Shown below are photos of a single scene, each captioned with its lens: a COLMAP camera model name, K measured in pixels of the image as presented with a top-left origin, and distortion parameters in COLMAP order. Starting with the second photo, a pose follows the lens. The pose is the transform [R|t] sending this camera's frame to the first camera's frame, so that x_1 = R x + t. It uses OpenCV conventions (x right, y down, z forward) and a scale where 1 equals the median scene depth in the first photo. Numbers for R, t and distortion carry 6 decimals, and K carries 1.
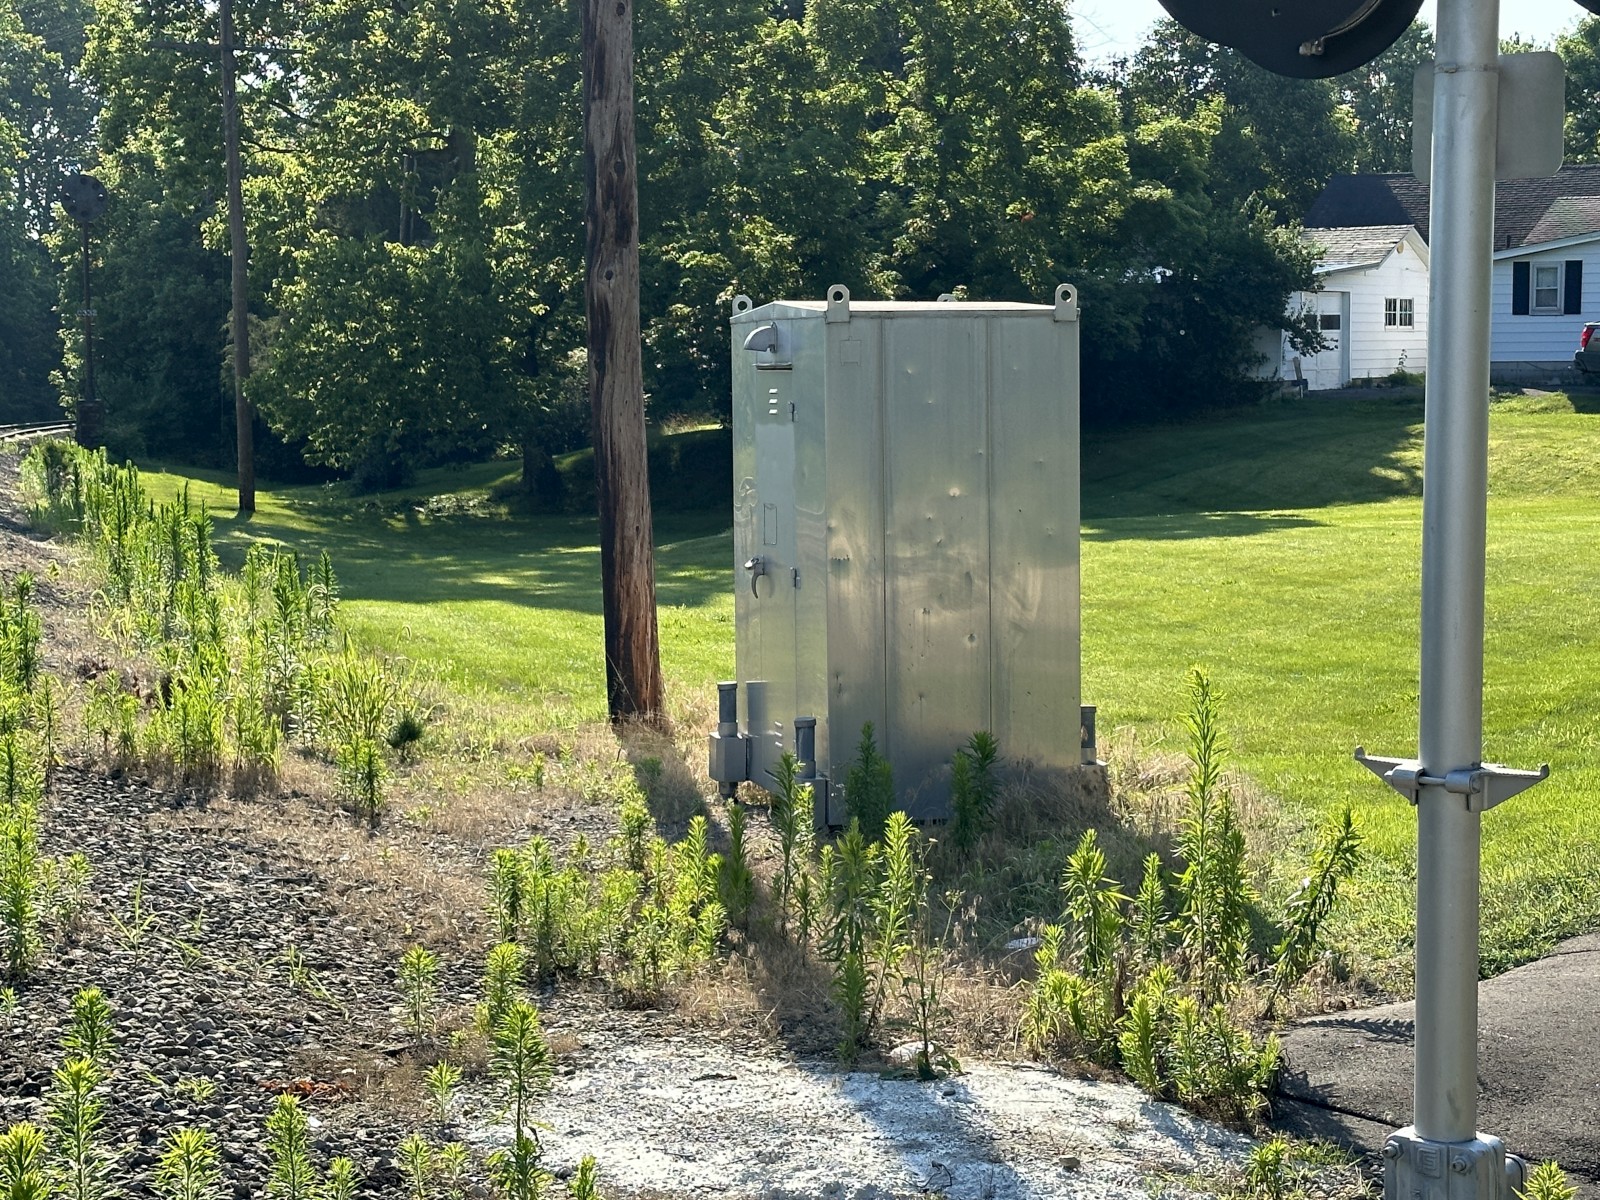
lens RADIAL K [[2971.8, 0, 839.7], [0, 2971.8, 590.1], [0, 0, 1]] dist [0.132643, 0.038515]
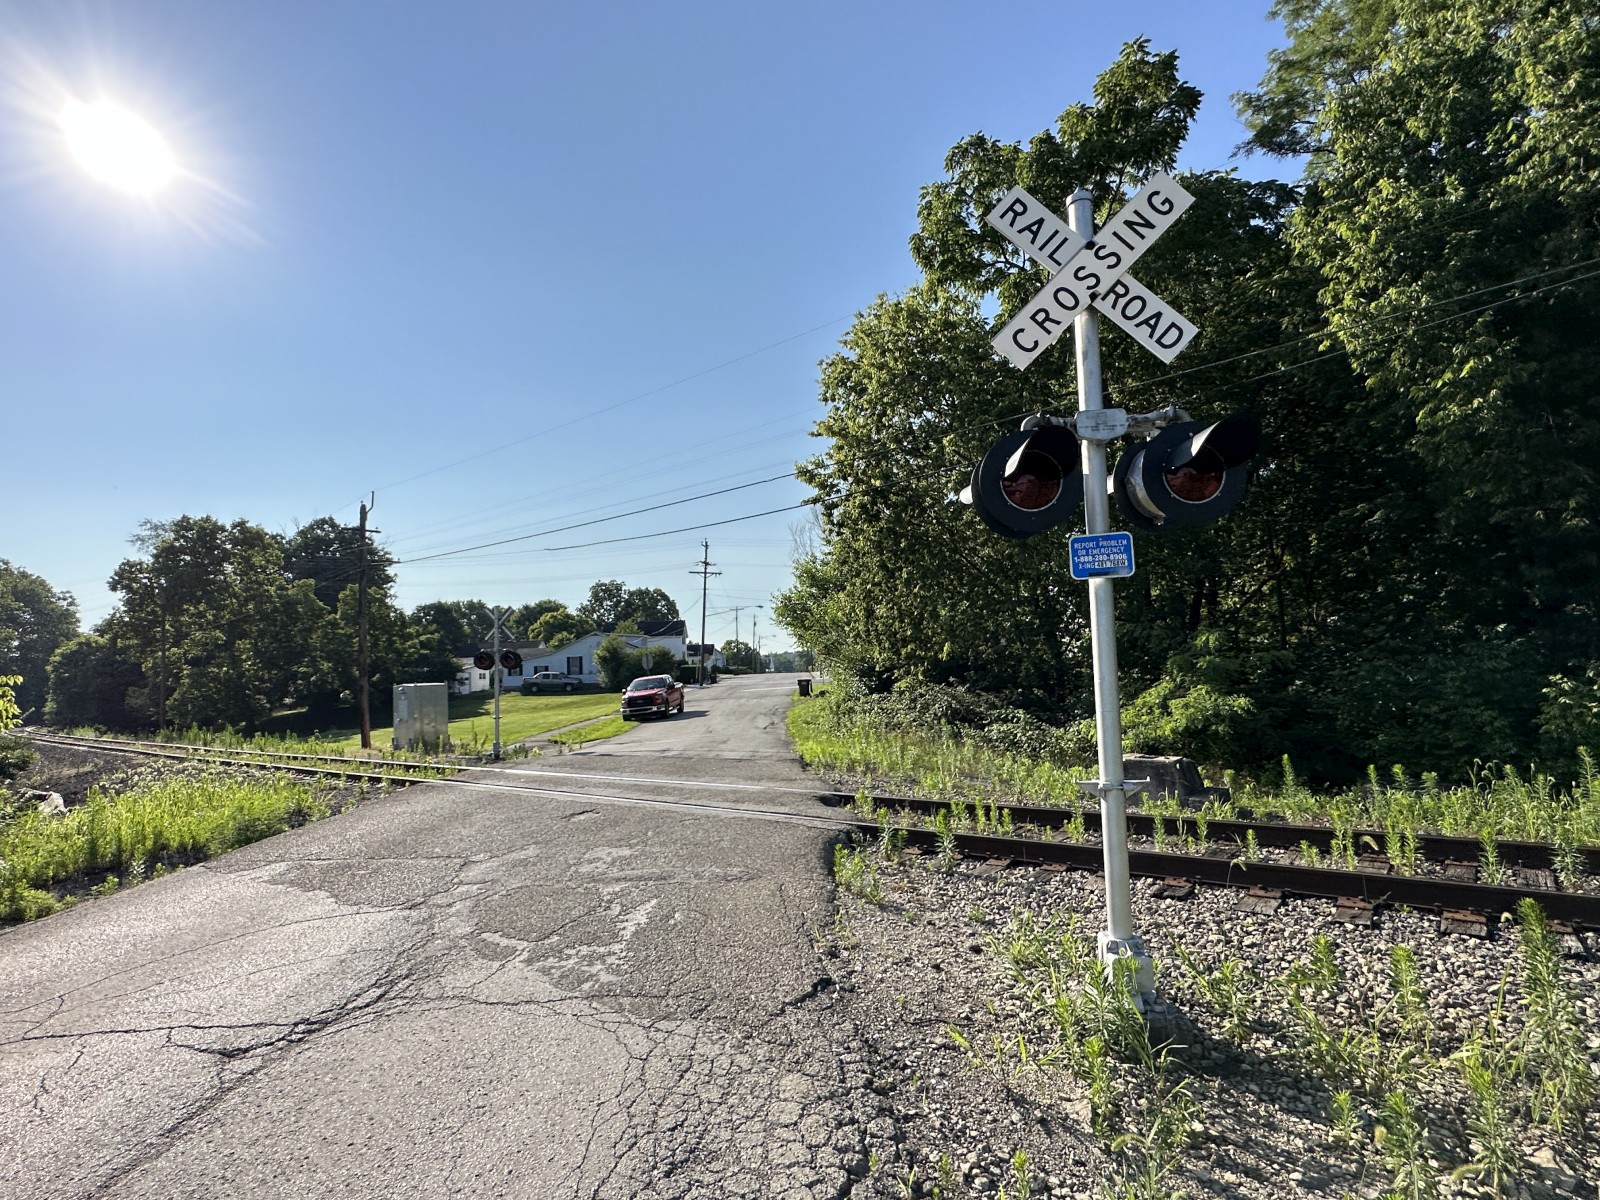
lens RADIAL K [[774.0, 0, 802.0], [0, 774.0, 602.4], [0, 0, 1]] dist [-0.006449, 0.001036]
pose [[0.836410, 0.015418, 0.547888, -0.228583], [0.082406, 0.984705, -0.153511, 0.075719], [-0.541874, 0.173547, 0.822346, -1.099500]]
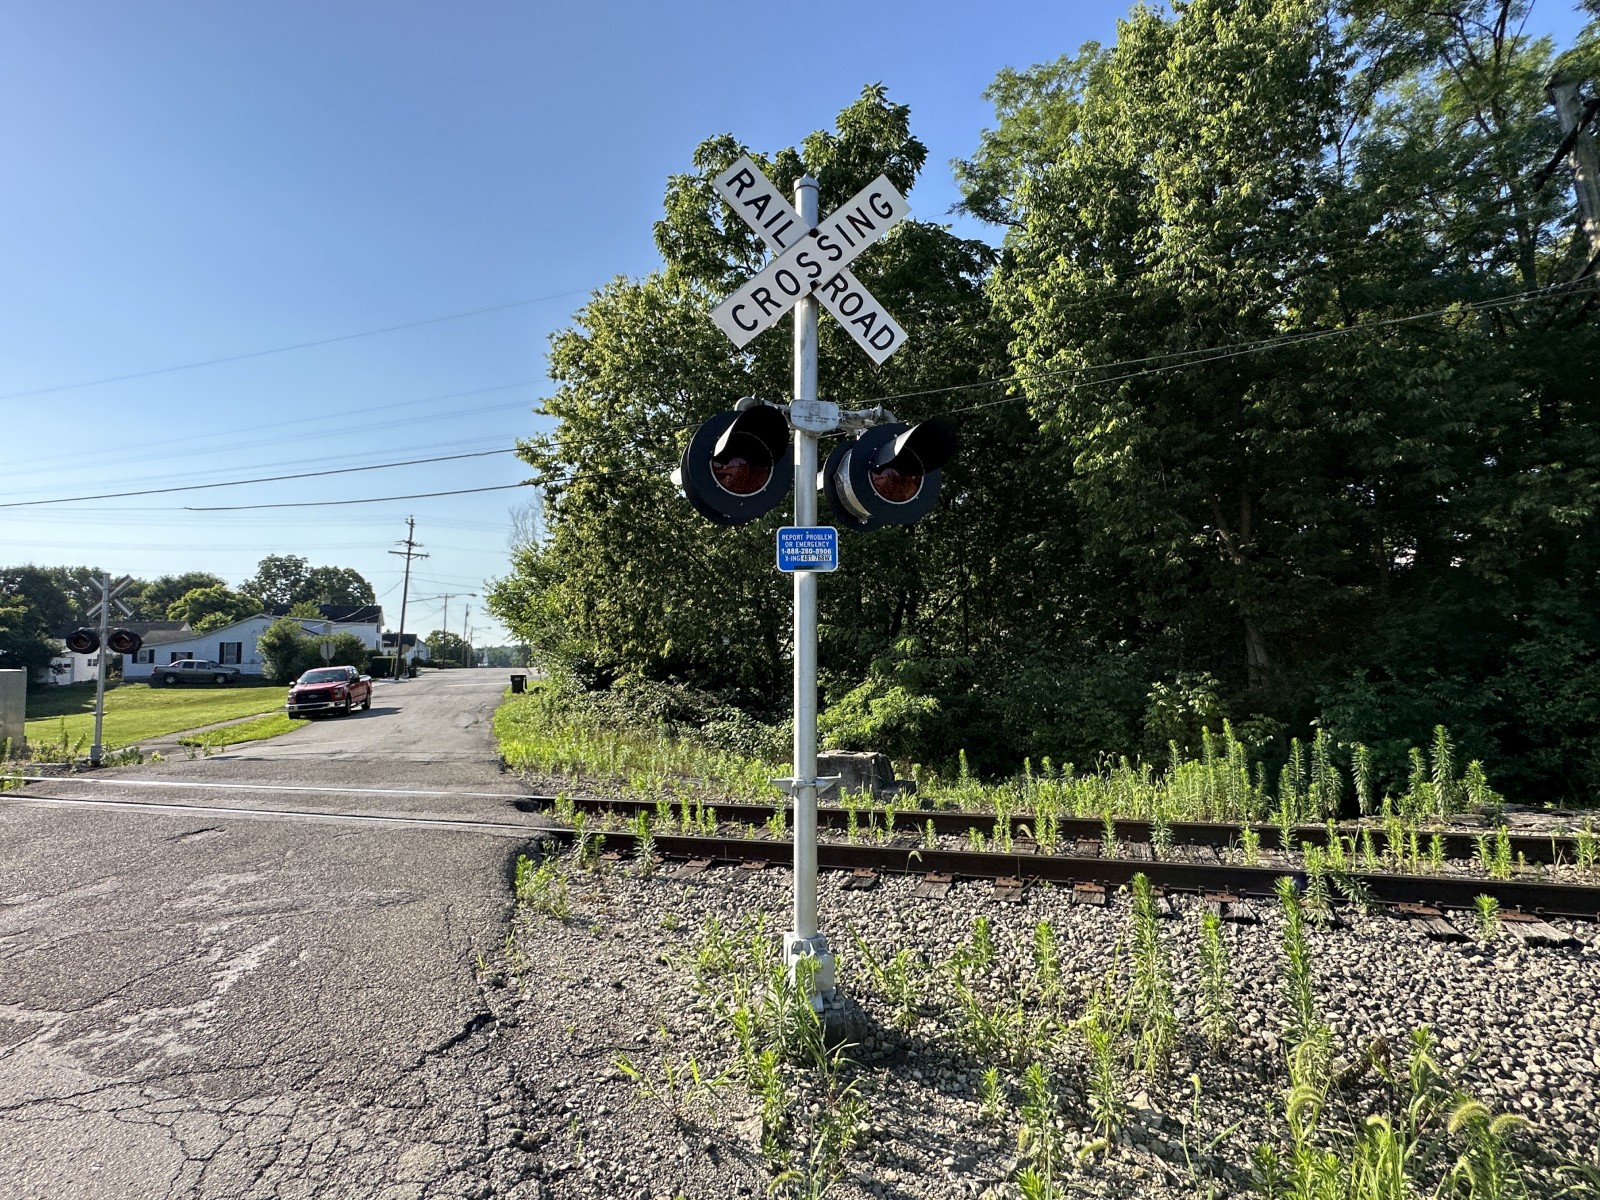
lens RADIAL K [[774.0, 0, 802.0], [0, 774.0, 602.4], [0, 0, 1]] dist [-0.006449, 0.001036]
pose [[0.599460, 0.052928, 0.798653, -0.208412], [0.077755, 0.989241, -0.123921, 0.077407], [-0.796619, 0.136385, 0.588895, -1.090506]]
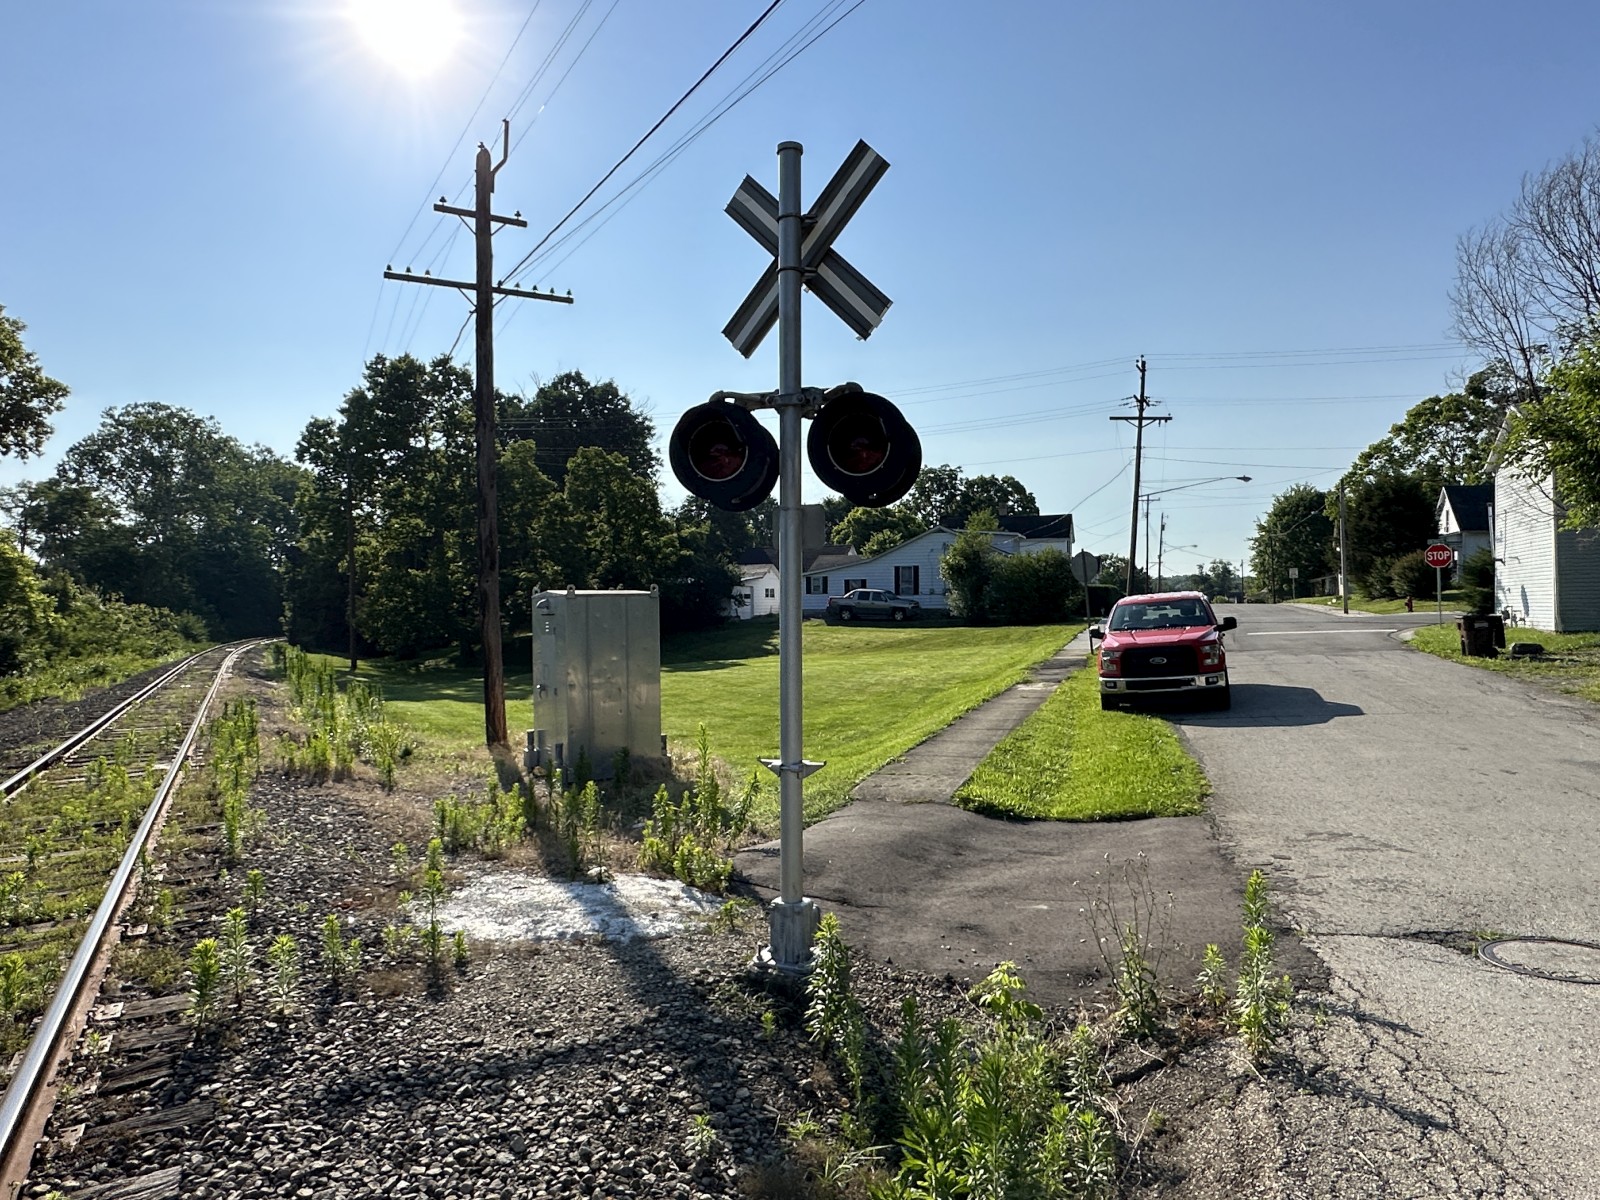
lens RADIAL K [[1011.3, 0, 811.3], [0, 1011.3, 597.9], [0, 0, 1]] dist [-0.000429, 0.001806]
pose [[0.974736, -0.005559, 0.223293, 0.007069], [0.025142, 0.996068, -0.084955, -0.004675], [-0.221943, 0.088422, 0.971042, 0.036453]]
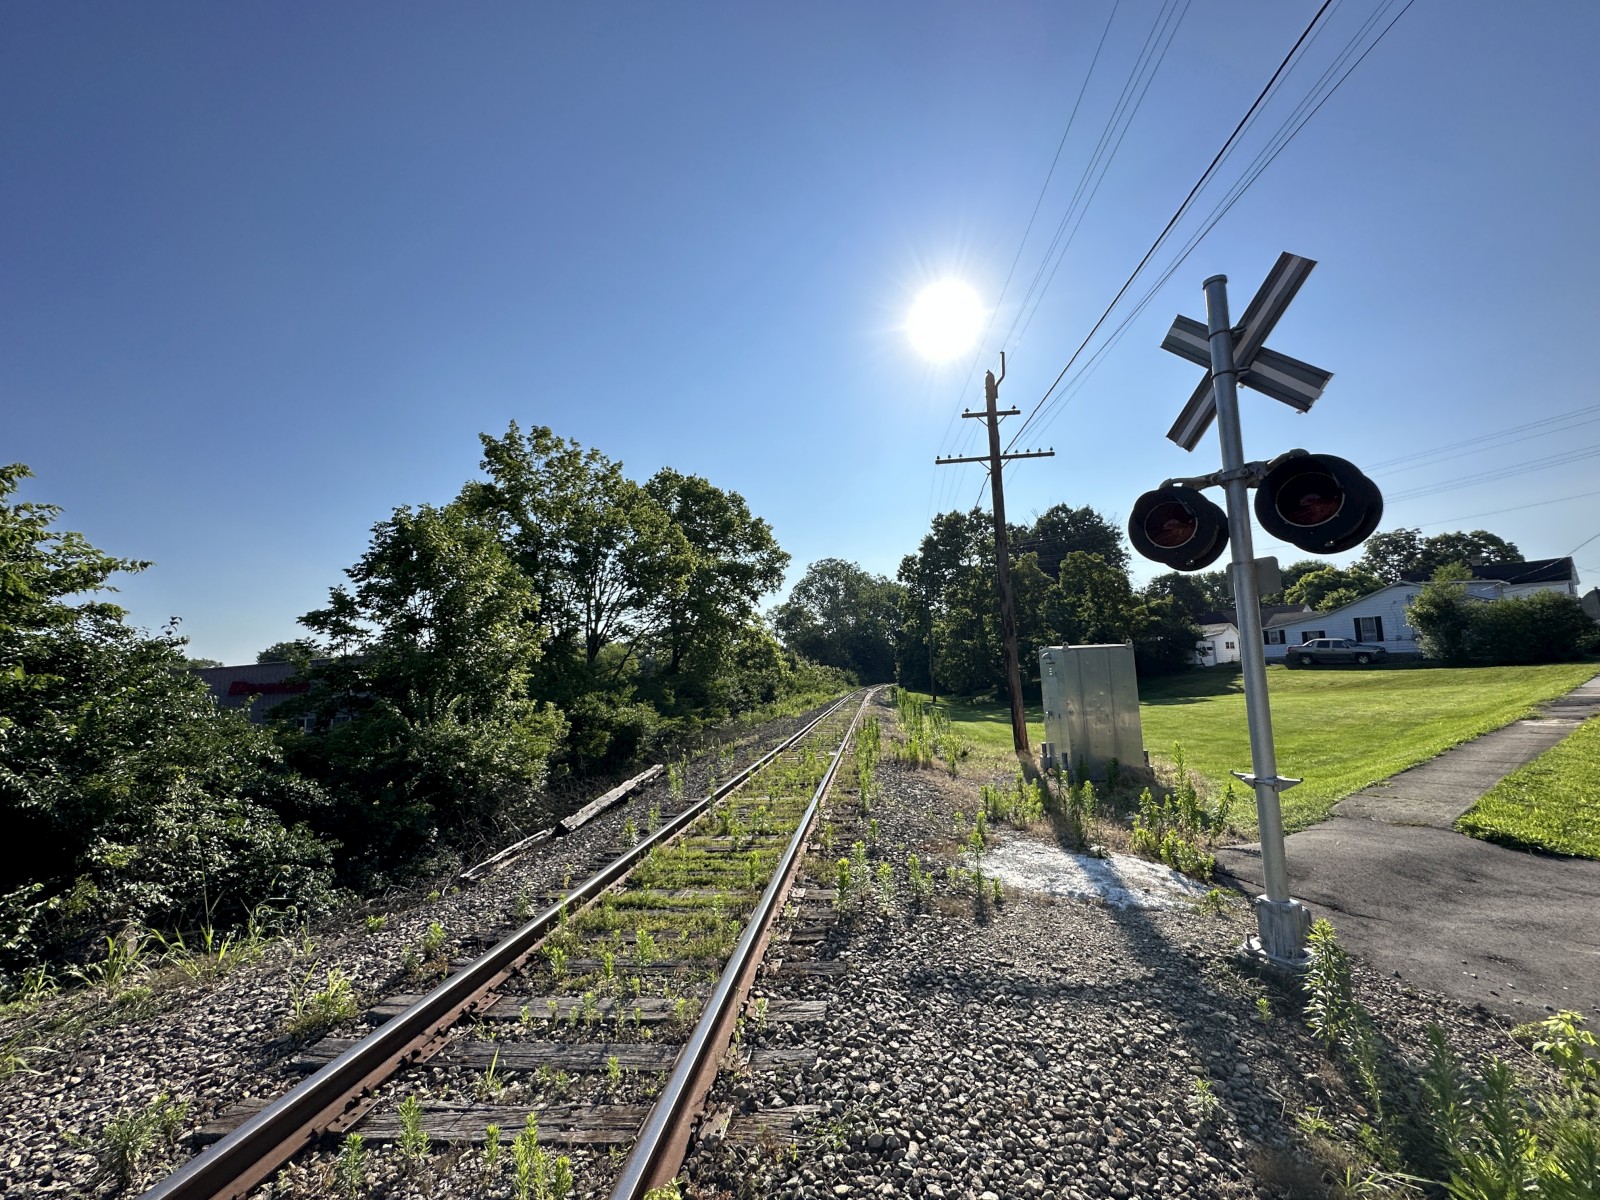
lens RADIAL K [[644.3, 0, 801.0], [0, 644.3, 602.0], [0, 0, 1]] dist [-0.000042, 0.000404]
pose [[0.919280, -0.072505, -0.386869, 0.011634], [0.002470, 0.983931, -0.178533, -0.001209], [0.393596, 0.163166, 0.904687, 0.062574]]
